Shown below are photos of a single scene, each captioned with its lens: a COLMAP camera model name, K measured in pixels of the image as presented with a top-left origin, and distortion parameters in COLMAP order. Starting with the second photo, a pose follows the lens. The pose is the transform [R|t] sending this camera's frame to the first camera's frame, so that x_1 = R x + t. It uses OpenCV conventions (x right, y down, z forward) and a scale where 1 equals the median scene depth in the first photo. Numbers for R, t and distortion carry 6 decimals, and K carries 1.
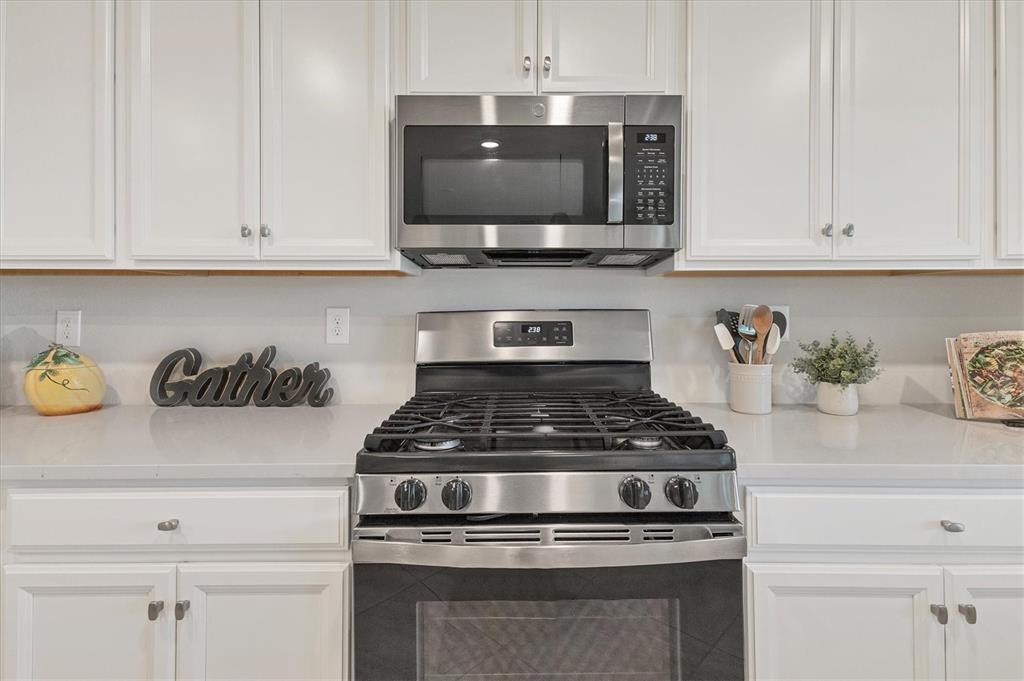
lens RADIAL K [[452.0, 0, 511.2], [0, 452.0, 311.7], [0, 0, 1]] dist [0.003434, 0.000335]
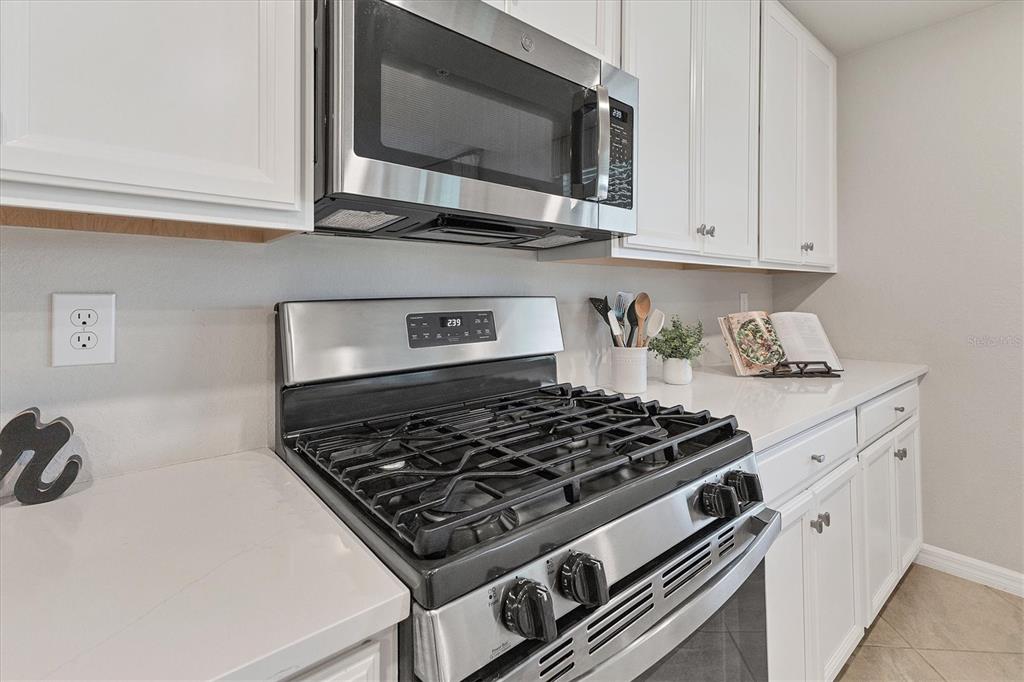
lens RADIAL K [[466.4, 0, 521.0], [0, 466.4, 296.9], [0, 0, 1]] dist [0.011060, -0.000073]
pose [[0.764318, -0.001801, 0.644837, -0.391996], [-0.002259, 0.999982, 0.005471, -0.009351], [-0.644836, -0.005638, 0.764300, 0.325879]]
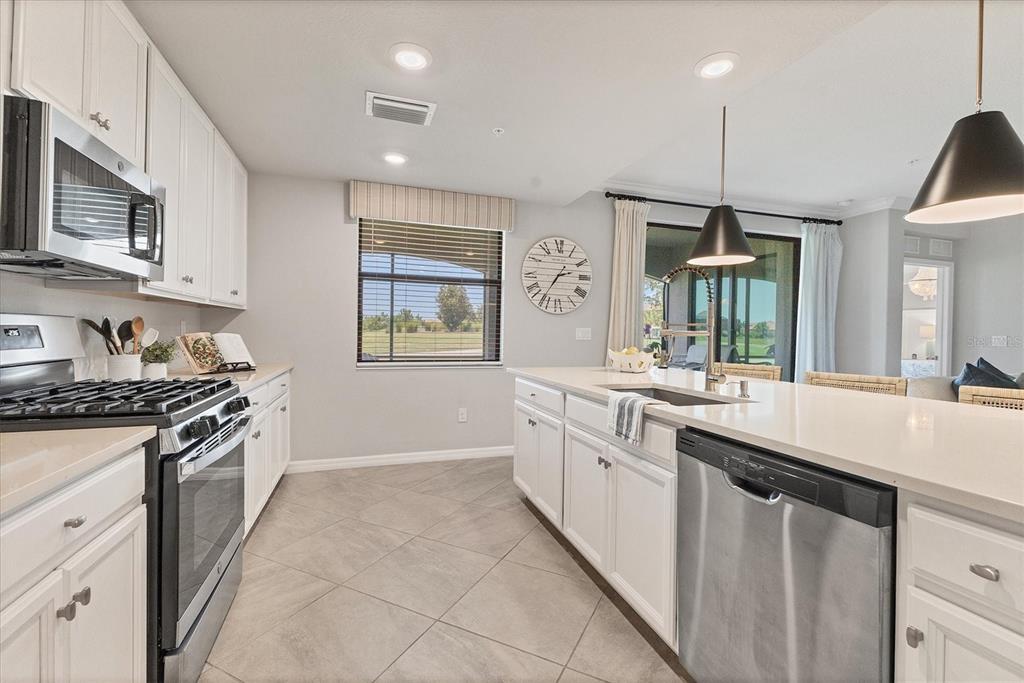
lens RADIAL K [[443.3, 0, 512.0], [0, 443.3, 341.5], [0, 0, 1]] dist [-0.000375, -0.000214]
pose [[-0.321811, -0.021494, 0.946560, -1.304909], [-0.027732, 0.999527, 0.013269, 0.015517], [-0.946398, -0.021979, -0.322255, 0.265540]]
